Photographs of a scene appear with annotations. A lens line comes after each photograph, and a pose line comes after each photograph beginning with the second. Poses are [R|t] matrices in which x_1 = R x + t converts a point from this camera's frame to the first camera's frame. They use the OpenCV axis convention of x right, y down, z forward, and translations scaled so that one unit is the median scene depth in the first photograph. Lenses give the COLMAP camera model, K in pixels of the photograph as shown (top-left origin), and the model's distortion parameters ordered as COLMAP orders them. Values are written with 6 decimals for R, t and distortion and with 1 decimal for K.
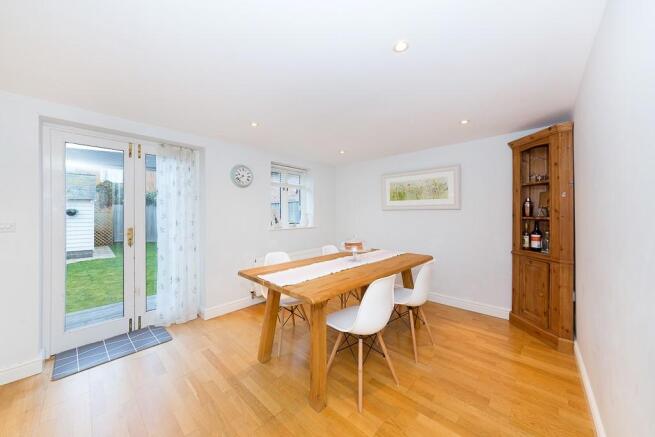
lens RADIAL K [[229.9, 0, 328.8], [0, 229.9, 214.1], [0, 0, 1]] dist [-0.000322, 0.000319]
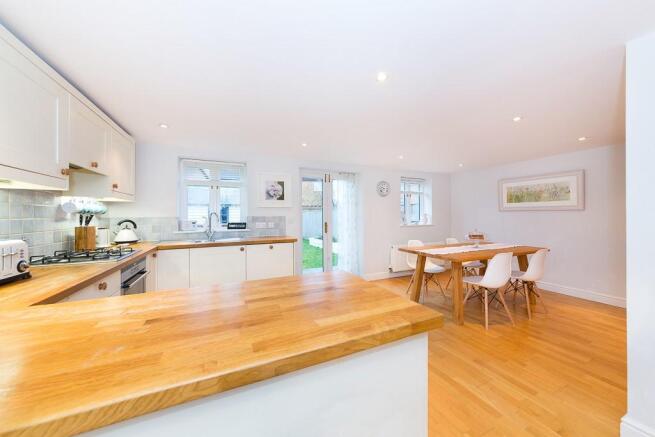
lens RADIAL K [[229.9, 0, 328.1], [0, 229.9, 215.2], [0, 0, 1]] dist [-0.000322, 0.000319]
pose [[0.922218, -0.001228, -0.386667, -0.158317], [0.002979, 0.999988, 0.003931, -0.003271], [0.386658, -0.004777, 0.922211, -0.562571]]
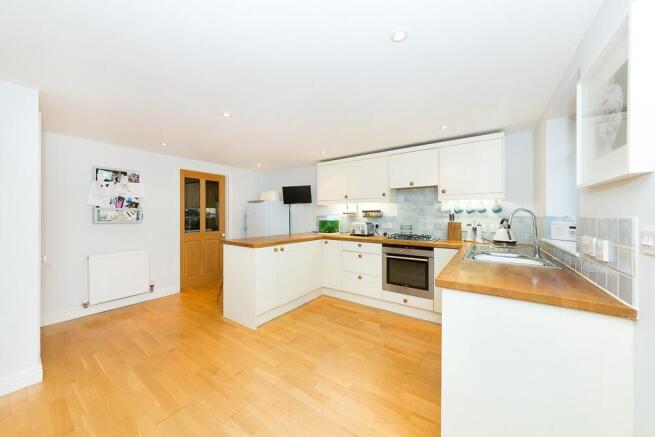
lens RADIAL K [[229.9, 0, 328.8], [0, 229.9, 216.2], [0, 0, 1]] dist [-0.000322, 0.000319]
pose [[-0.991283, 0.002294, -0.131728, -0.508469], [0.002168, 0.999997, 0.001103, 0.005522], [0.131730, 0.000808, -0.991285, 0.868741]]
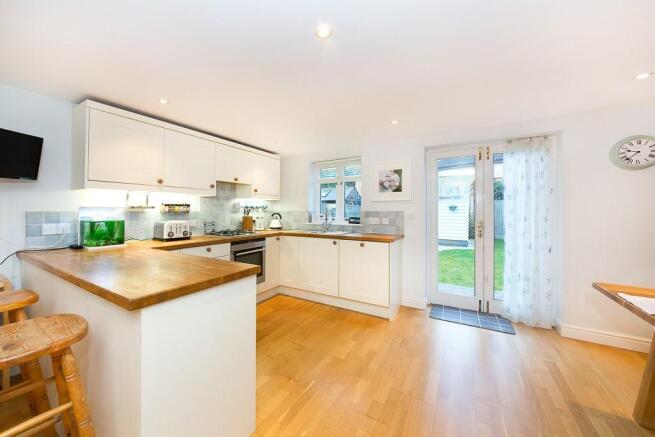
lens RADIAL K [[251.3, 0, 296.4], [0, 251.3, 209.7], [0, 0, 1]] dist [-0.000072, 0.000504]
pose [[0.158169, 0.001315, -0.987411, 0.216951], [0.001679, 0.999997, 0.001600, -0.002456], [0.987411, -0.001911, 0.158166, -0.101537]]
